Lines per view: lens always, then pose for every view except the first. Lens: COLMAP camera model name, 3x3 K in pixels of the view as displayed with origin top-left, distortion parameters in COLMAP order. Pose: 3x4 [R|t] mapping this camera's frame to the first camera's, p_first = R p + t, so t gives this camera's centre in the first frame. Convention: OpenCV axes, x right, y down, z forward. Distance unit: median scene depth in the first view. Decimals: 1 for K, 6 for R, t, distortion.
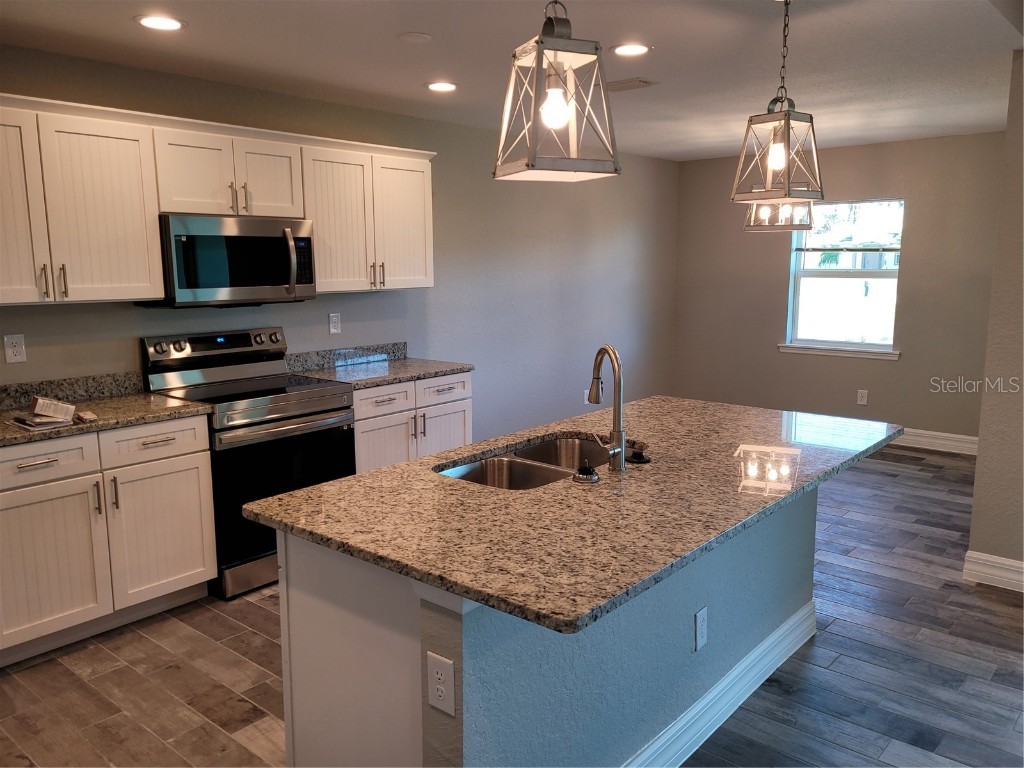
lens RADIAL K [[805.3, 0, 512.0], [0, 805.3, 384.0], [0, 0, 1]] dist [0.050121, -0.010037]
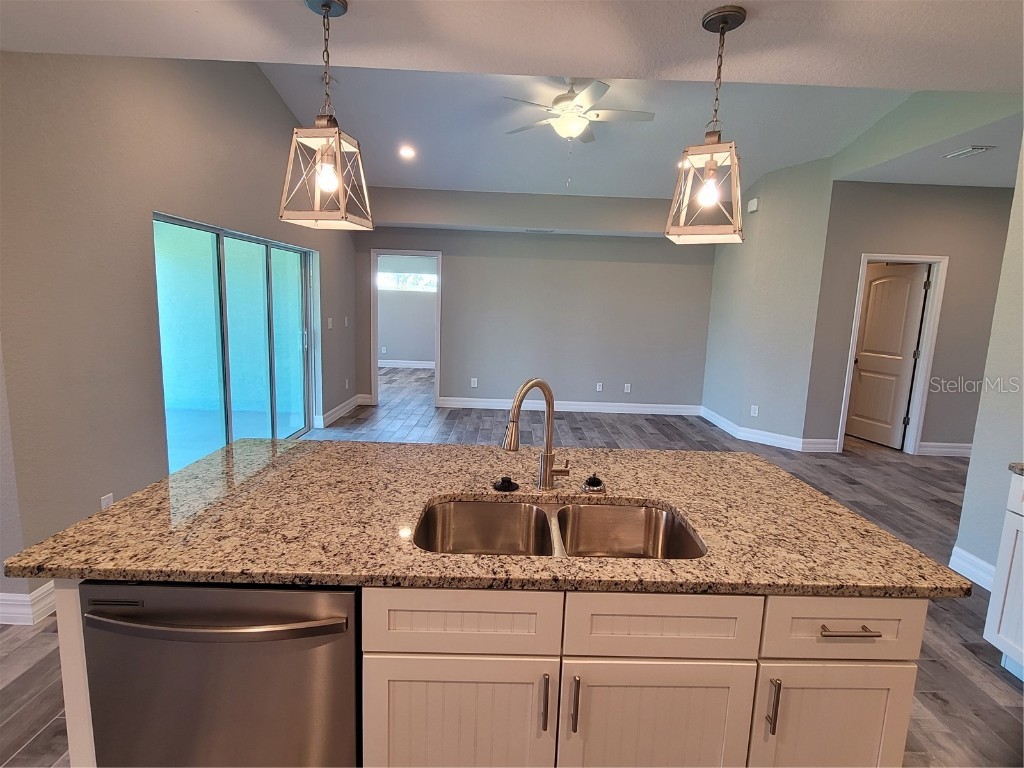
lens RADIAL K [[537.3, 0, 512.0], [0, 537.3, 384.0], [0, 0, 1]] dist [0.000372, -0.000674]
pose [[-0.665383, -0.133876, 0.734399, -0.256935], [0.083723, 0.964197, 0.251622, -0.156482], [-0.741792, 0.228911, -0.630352, 1.085209]]
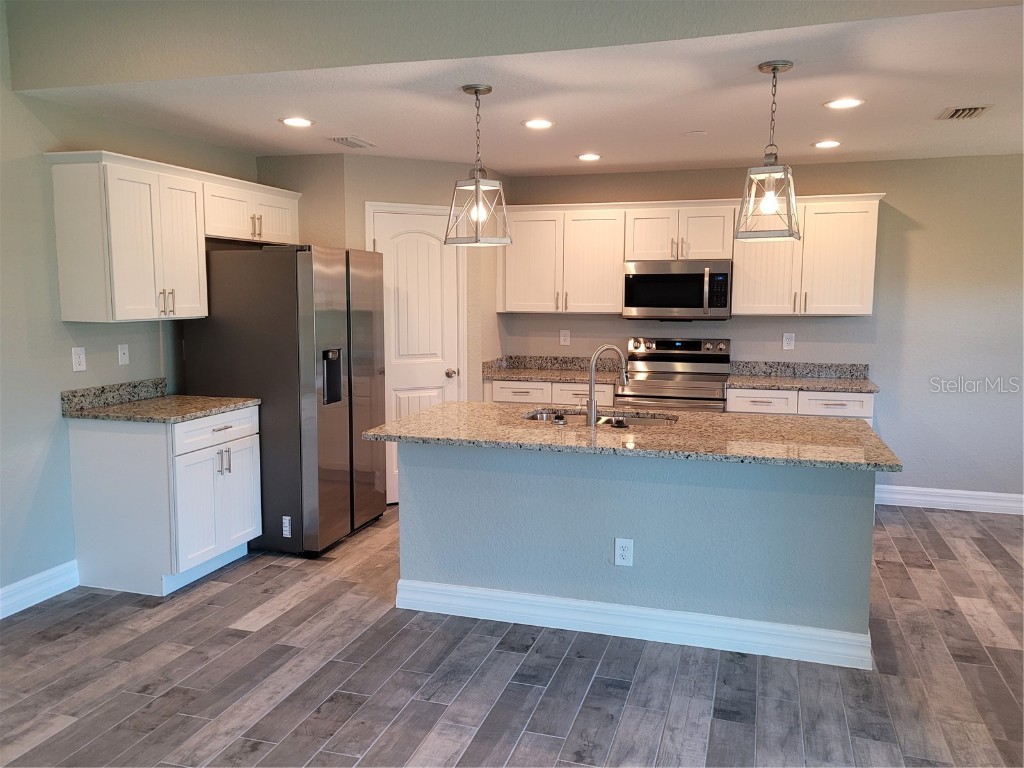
lens RADIAL K [[805.3, 0, 512.0], [0, 805.3, 384.0], [0, 0, 1]] dist [0.050121, -0.010037]
pose [[0.388572, 0.109887, -0.914843, 1.064058], [-0.148039, 0.987410, 0.055726, -0.024439], [0.909448, 0.113779, 0.399947, 0.183508]]
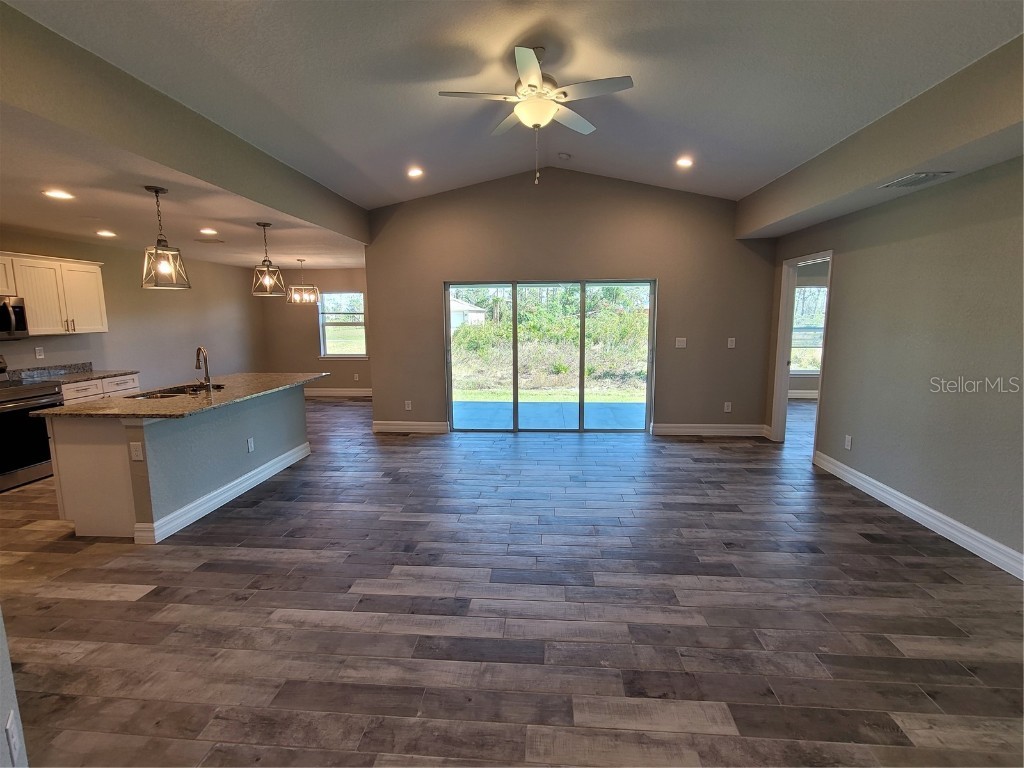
lens RADIAL K [[474.3, 0, 513.5], [0, 474.3, 379.8], [0, 0, 1]] dist [0.001342, -0.001197]
pose [[0.807953, -0.081342, 0.583605, 0.020514], [0.097236, 0.995253, 0.004101, 0.119223], [-0.581168, 0.053435, 0.812027, -0.683507]]
